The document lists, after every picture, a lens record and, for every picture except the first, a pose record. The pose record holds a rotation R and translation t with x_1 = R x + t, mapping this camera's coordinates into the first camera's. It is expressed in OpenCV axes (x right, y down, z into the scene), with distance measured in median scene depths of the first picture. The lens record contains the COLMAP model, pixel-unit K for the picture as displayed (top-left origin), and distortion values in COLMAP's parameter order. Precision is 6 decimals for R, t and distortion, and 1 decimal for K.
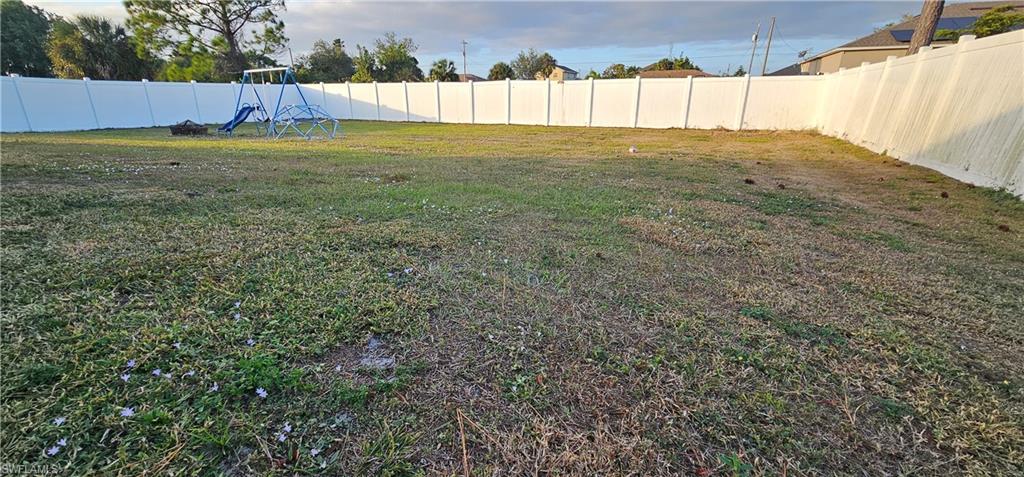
lens RADIAL K [[413.4, 0, 515.5], [0, 413.4, 245.3], [0, 0, 1]] dist [0.000655, -0.000347]
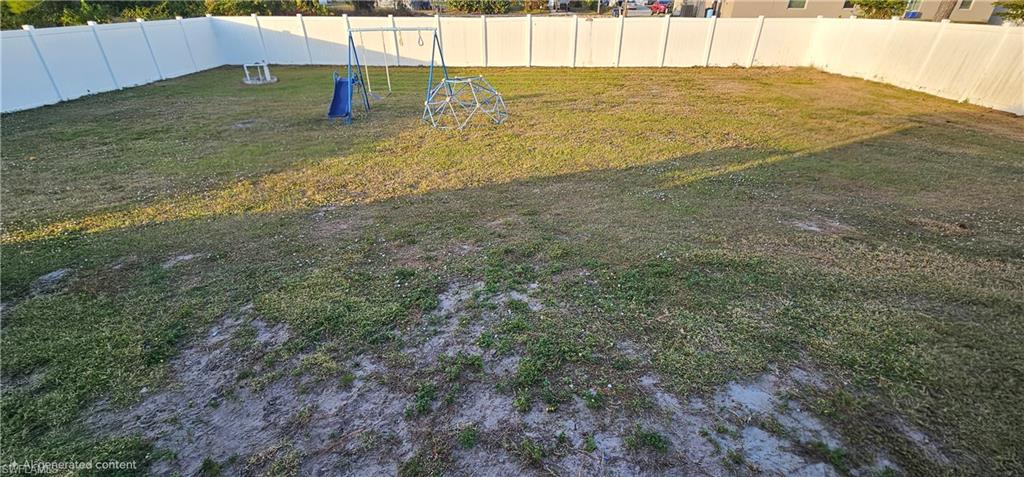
lens RADIAL K [[388.3, 0, 512.7], [0, 388.3, 227.5], [0, 0, 1]] dist [-0.001082, 0.000034]
pose [[0.921675, -0.169700, 0.348881, -0.434050], [0.128330, 0.981994, 0.138631, -0.066533], [-0.366125, -0.083001, 0.926857, 0.184018]]
